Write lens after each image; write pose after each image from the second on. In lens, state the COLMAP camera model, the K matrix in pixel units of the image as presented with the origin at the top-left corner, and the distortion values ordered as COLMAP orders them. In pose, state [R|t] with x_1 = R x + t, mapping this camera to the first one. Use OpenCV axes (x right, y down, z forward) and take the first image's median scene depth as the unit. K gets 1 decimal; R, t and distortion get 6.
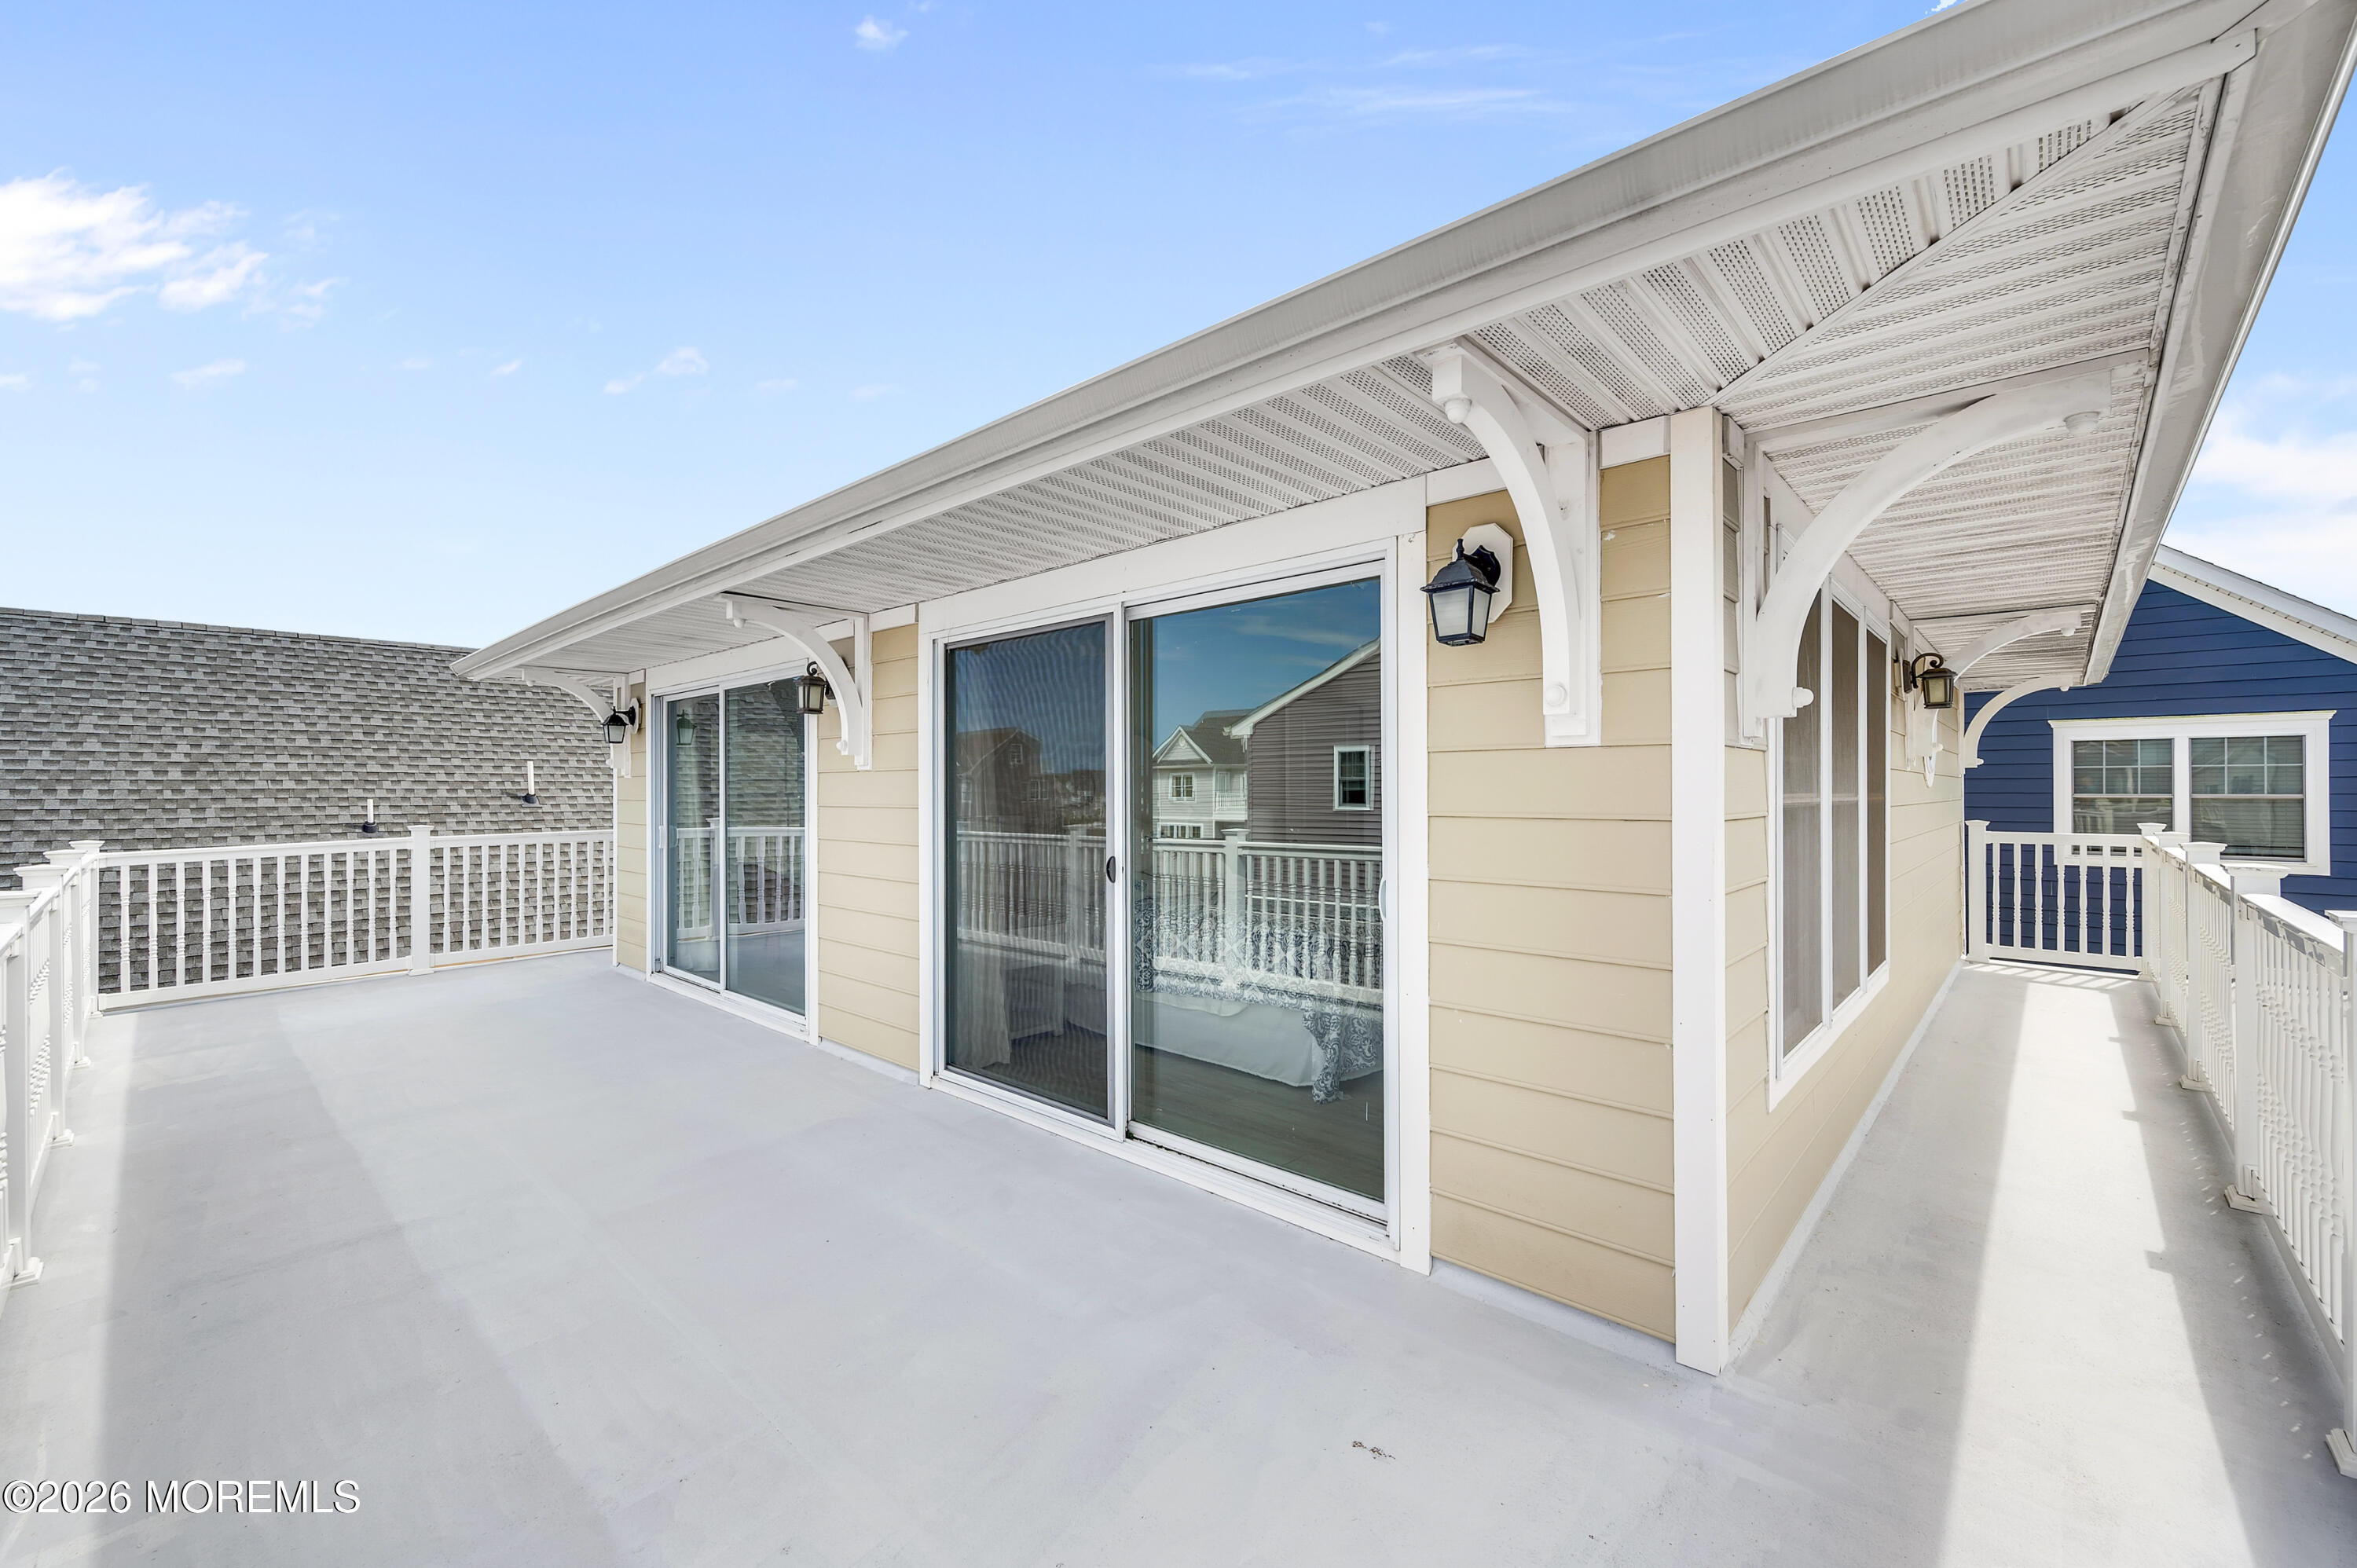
lens RADIAL K [[943.1, 0, 1219.5], [0, 943.1, 778.7], [0, 0, 1]] dist [0.003505, -0.000560]
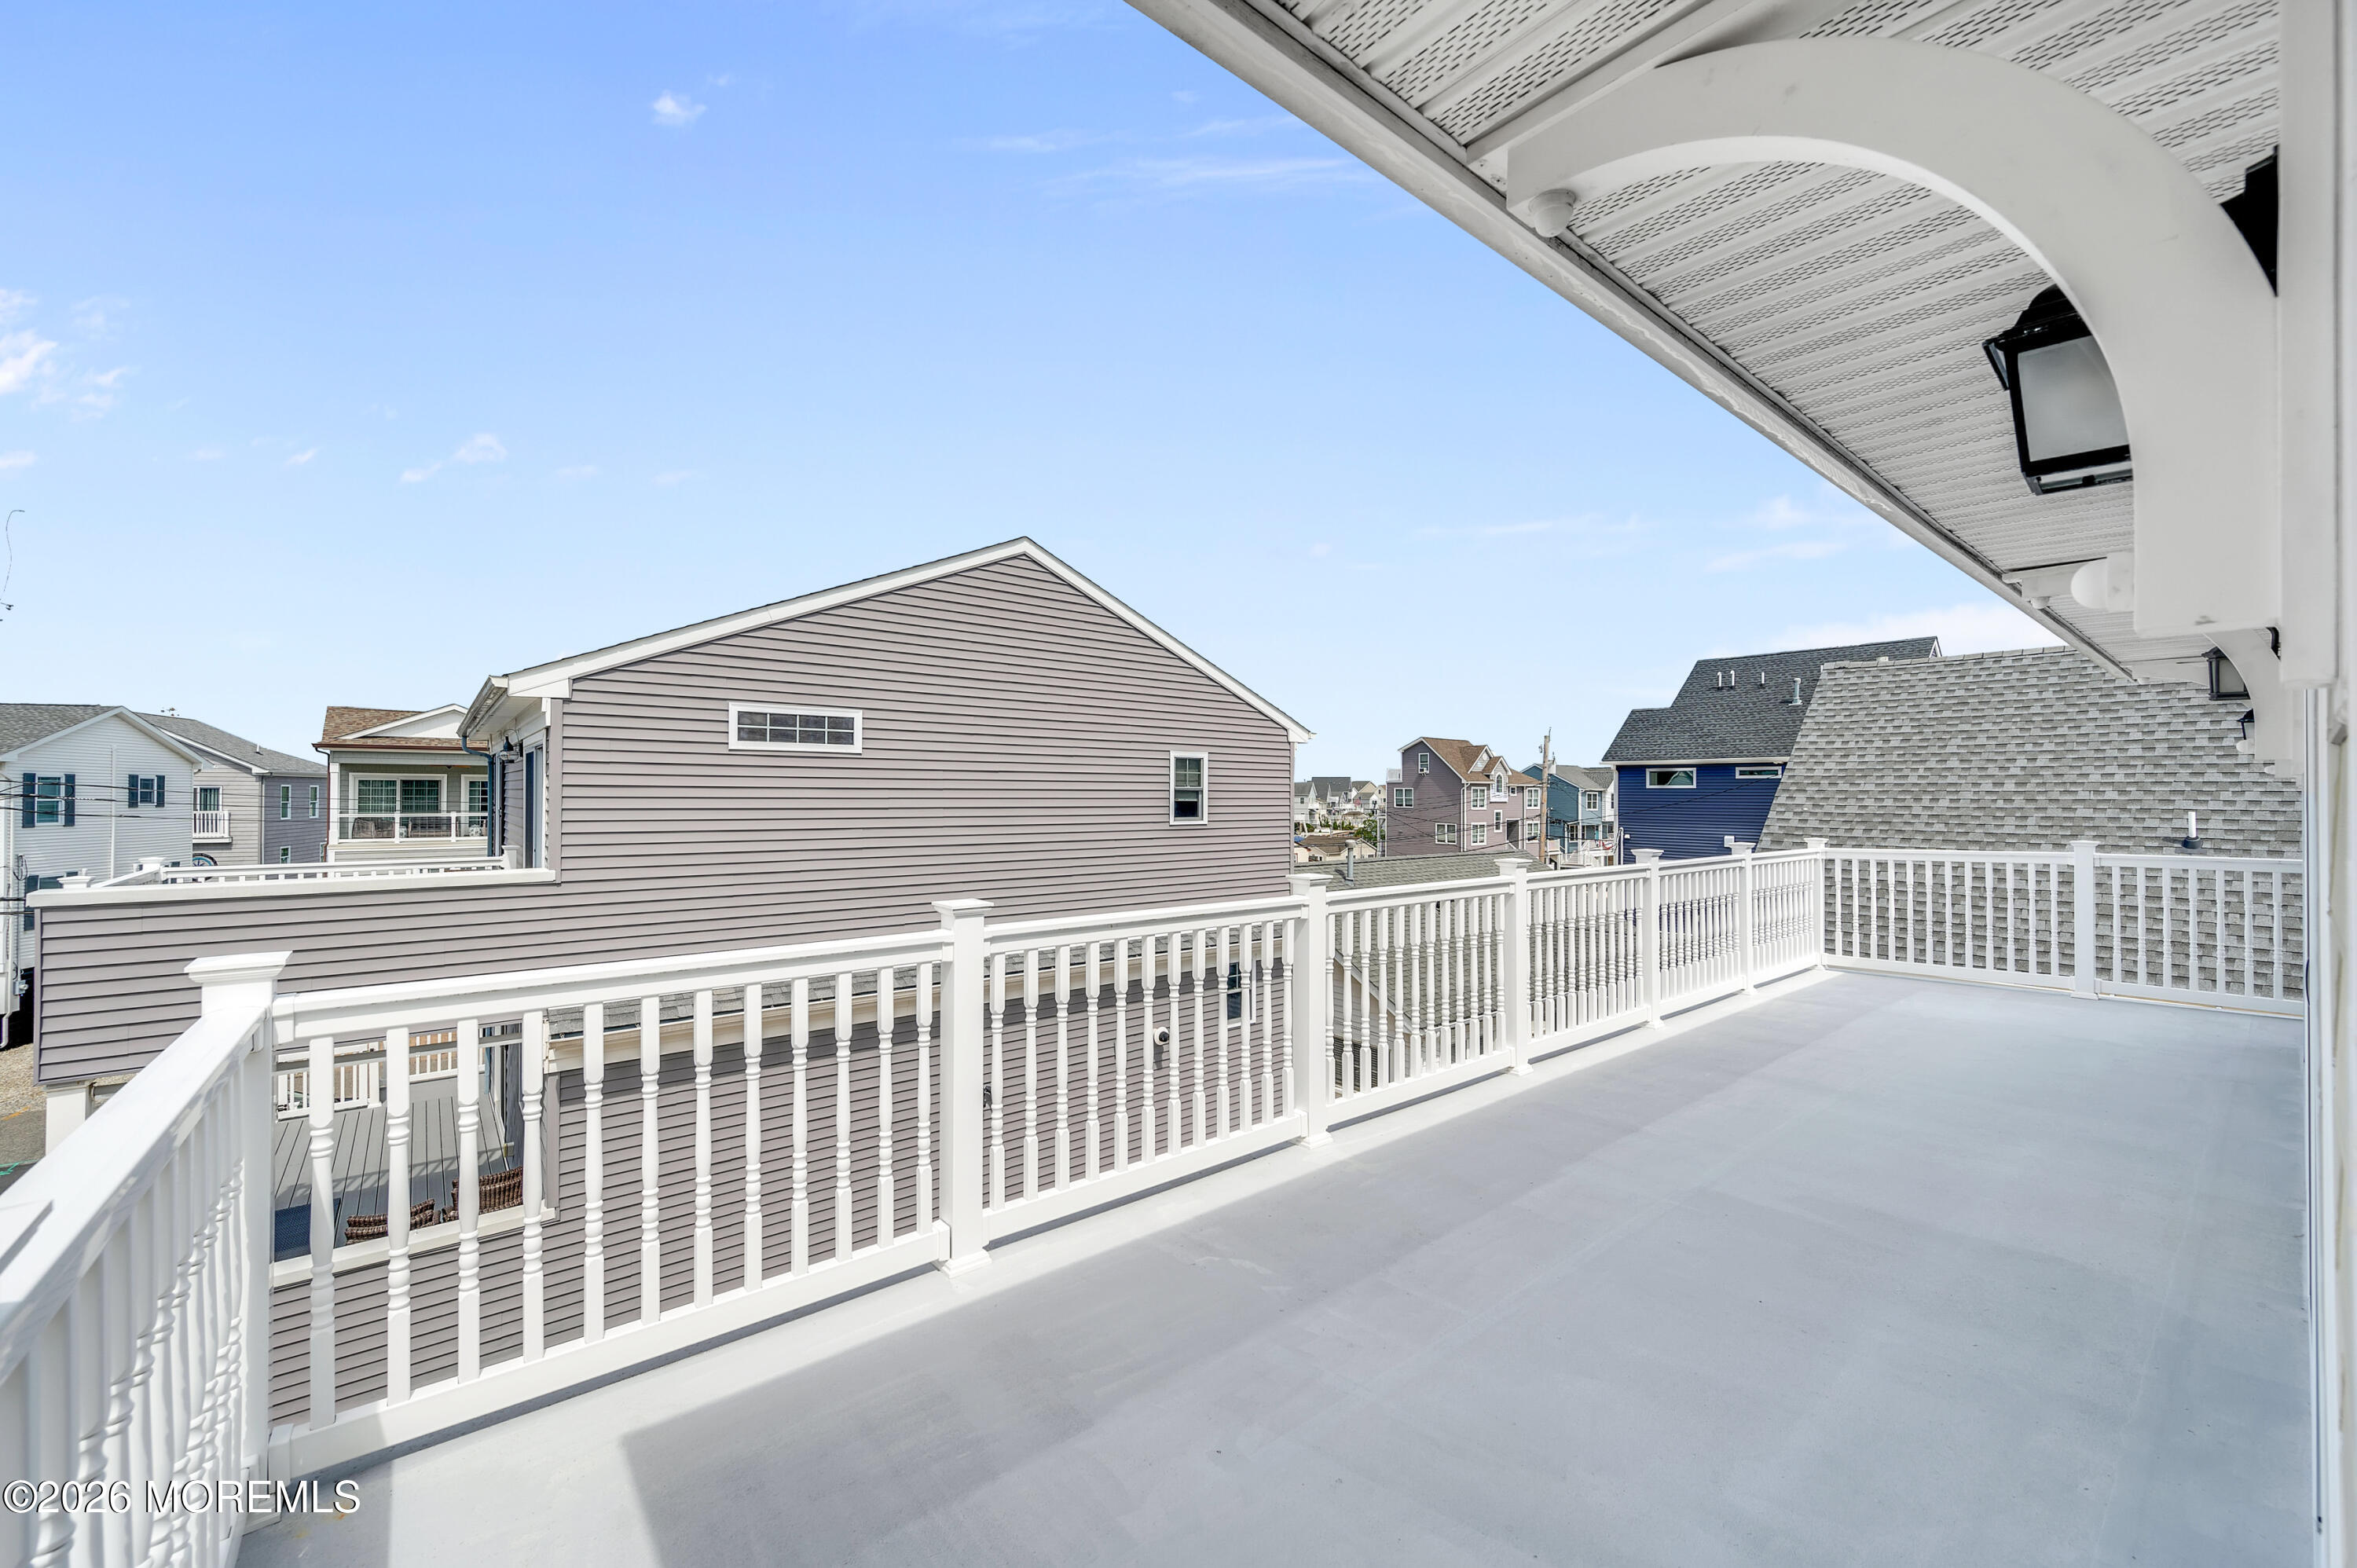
lens RADIAL K [[943.1, 0, 1175.2], [0, 943.1, 791.1], [0, 0, 1]] dist [0.003505, -0.000560]
pose [[-0.132744, -0.001399, -0.991149, 0.145430], [0.003166, 0.999993, -0.001836, 0.000617], [0.991145, -0.003381, -0.132738, 0.165777]]
